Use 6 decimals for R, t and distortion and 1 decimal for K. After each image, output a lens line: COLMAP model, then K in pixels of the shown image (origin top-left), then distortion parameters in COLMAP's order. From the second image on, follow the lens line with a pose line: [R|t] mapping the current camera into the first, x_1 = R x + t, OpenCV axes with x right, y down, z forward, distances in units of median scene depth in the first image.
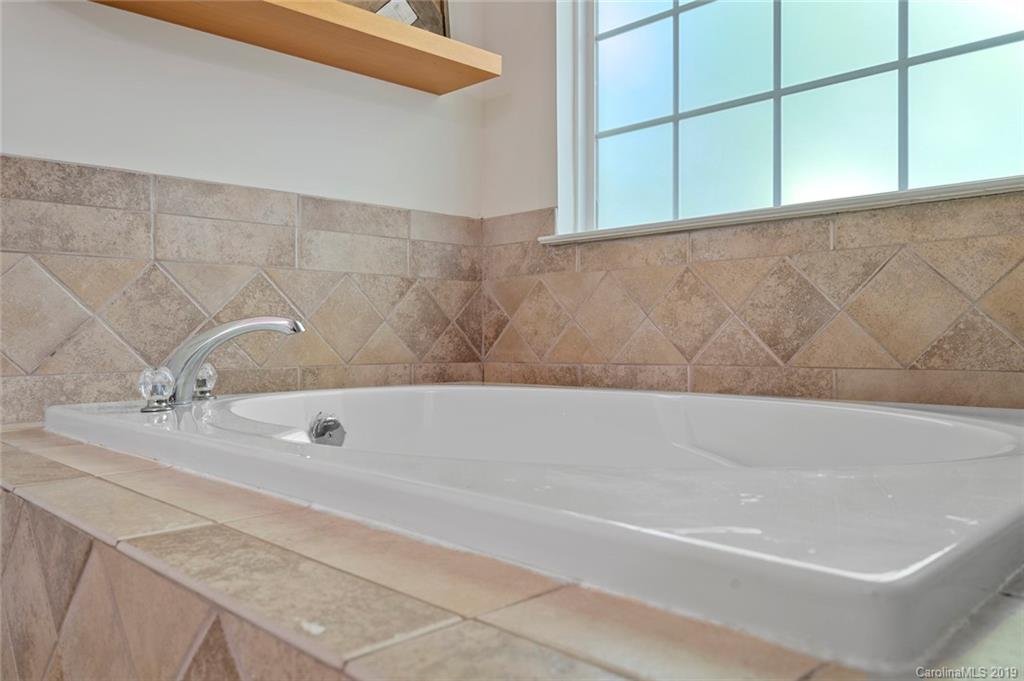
lens RADIAL K [[792.2, 0, 512.0], [0, 792.2, 340.5], [0, 0, 1]] dist [-0.003042, -0.001621]
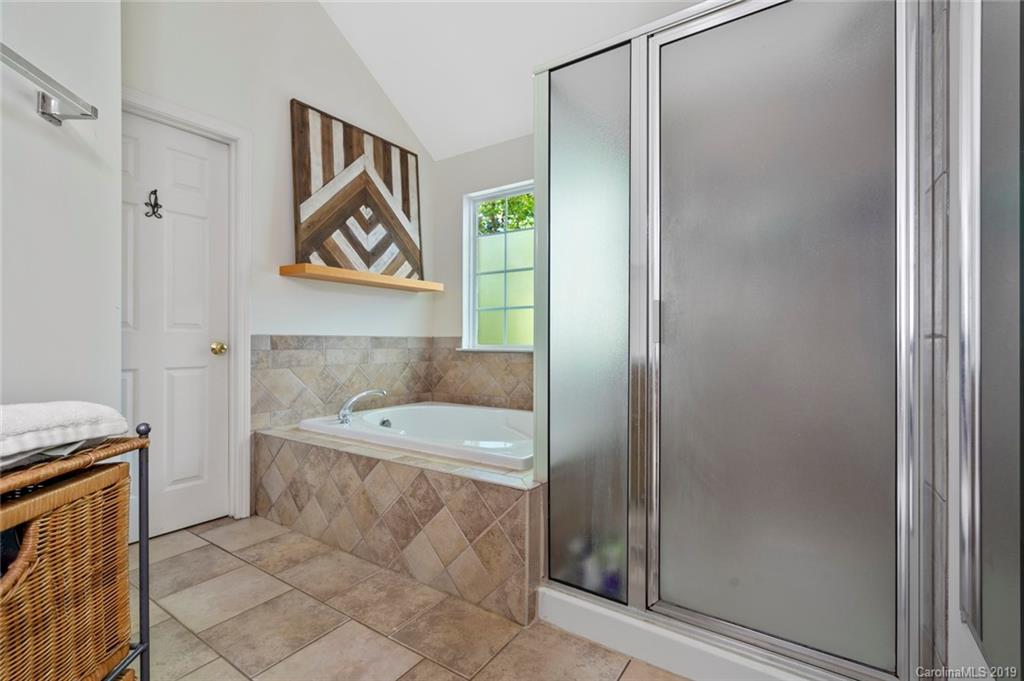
lens RADIAL K [[468.2, 0, 506.4], [0, 468.2, 341.9], [0, 0, 1]] dist [-0.002497, -0.000101]
pose [[0.982234, 0.006940, 0.187532, -0.102078], [-0.006111, 0.999969, -0.004999, -0.150882], [-0.187561, 0.003765, 0.982246, -0.645285]]
